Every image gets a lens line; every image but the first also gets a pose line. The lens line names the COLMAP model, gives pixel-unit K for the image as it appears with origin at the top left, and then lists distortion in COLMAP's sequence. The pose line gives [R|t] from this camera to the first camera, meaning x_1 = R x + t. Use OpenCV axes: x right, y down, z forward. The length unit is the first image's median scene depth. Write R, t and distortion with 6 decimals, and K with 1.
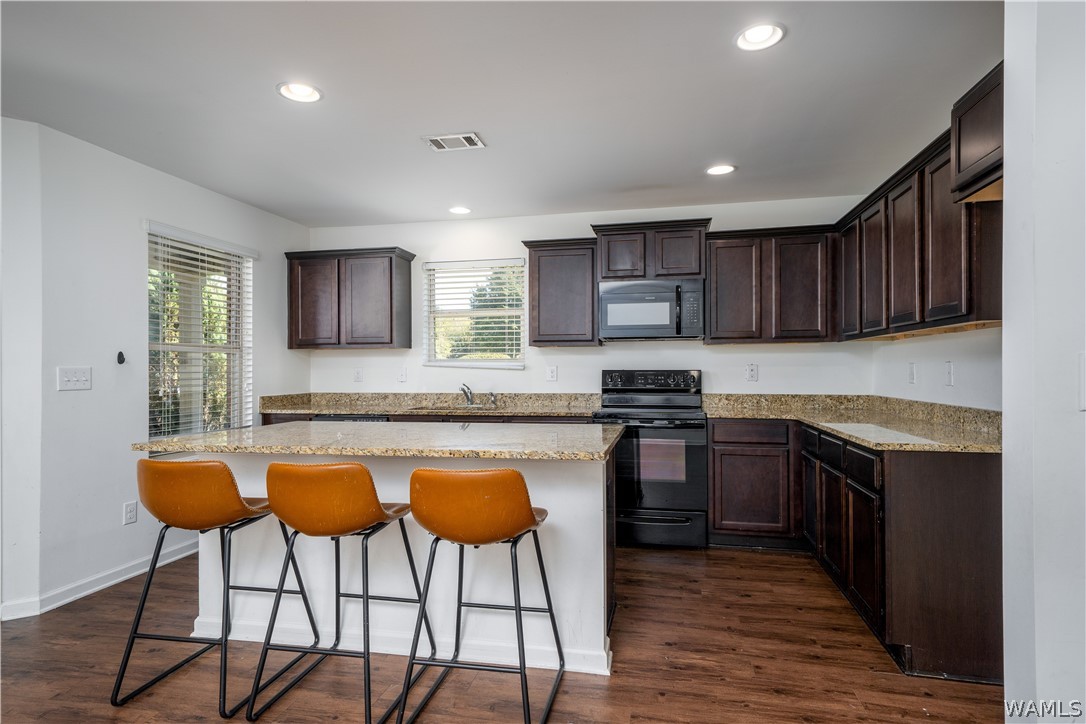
lens RADIAL K [[587.4, 0, 544.1], [0, 587.4, 367.3], [0, 0, 1]] dist [0.016853, 0.000146]
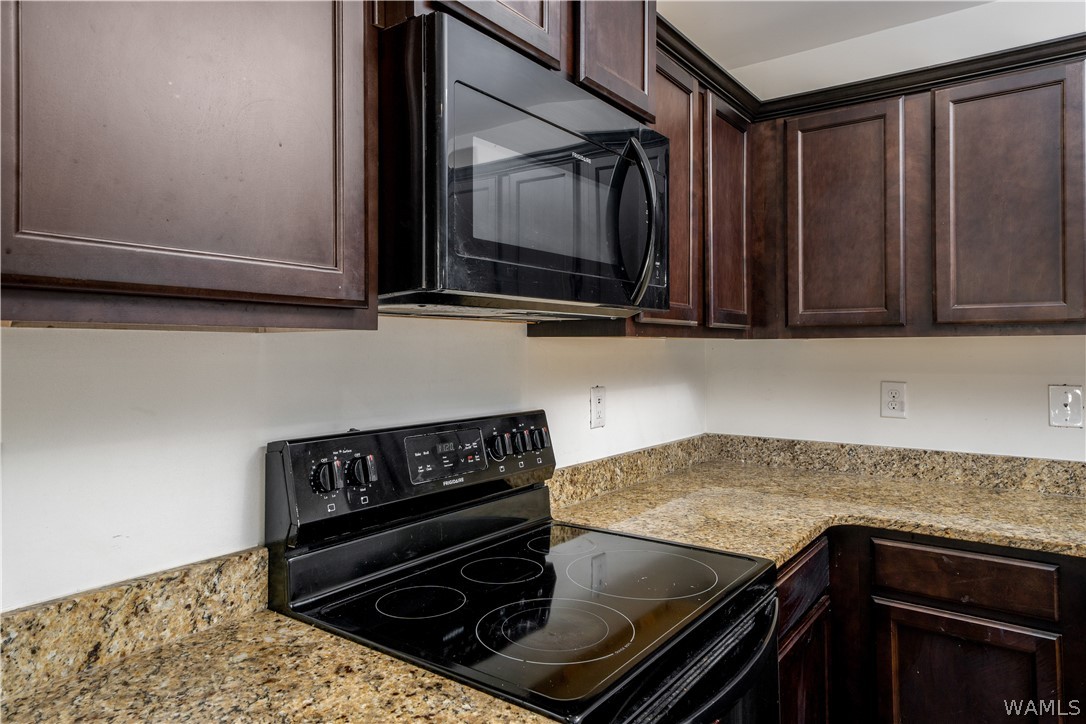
lens RADIAL K [[696.4, 0, 545.0], [0, 696.4, 337.5], [0, 0, 1]] dist [0.038153, 0.000203]
pose [[0.404682, 0.016458, 0.914309, -0.102328], [-0.002986, 0.999856, -0.016676, -0.029815], [-0.914452, 0.004018, 0.404673, 0.827544]]
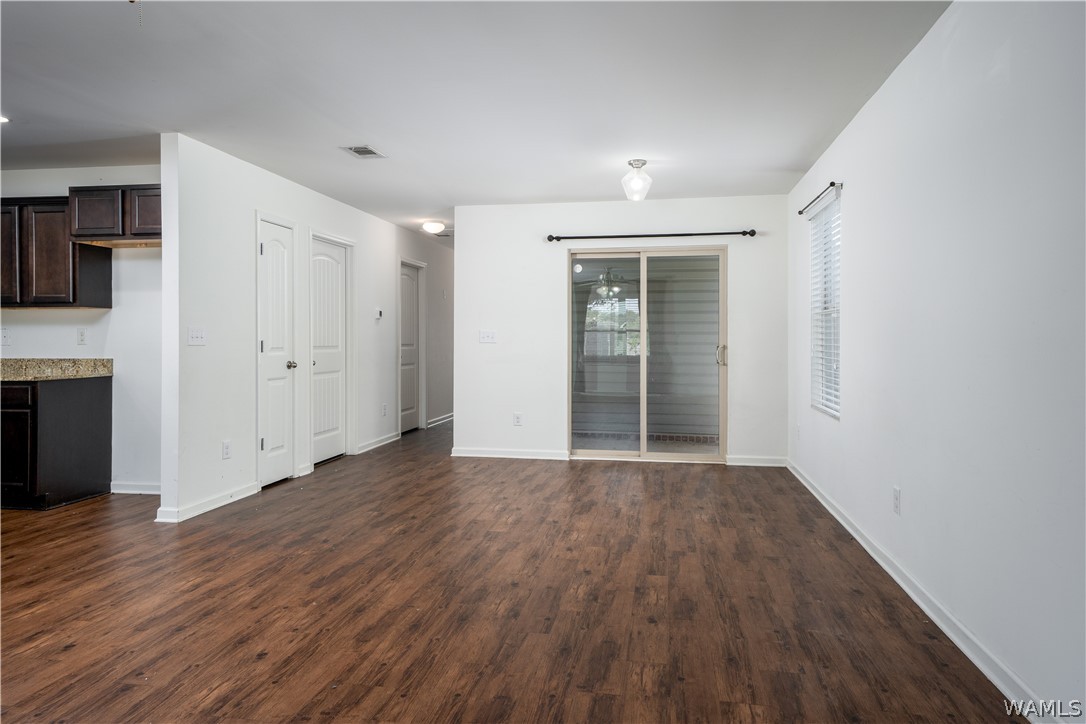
lens RADIAL K [[696.4, 0, 567.4], [0, 696.4, 337.6], [0, 0, 1]] dist [0.038153, 0.000203]
pose [[-0.061583, 0.003978, 0.998094, -0.803168], [-0.003403, 0.999985, -0.004196, 0.010627], [-0.998096, -0.003655, -0.061569, -0.195515]]
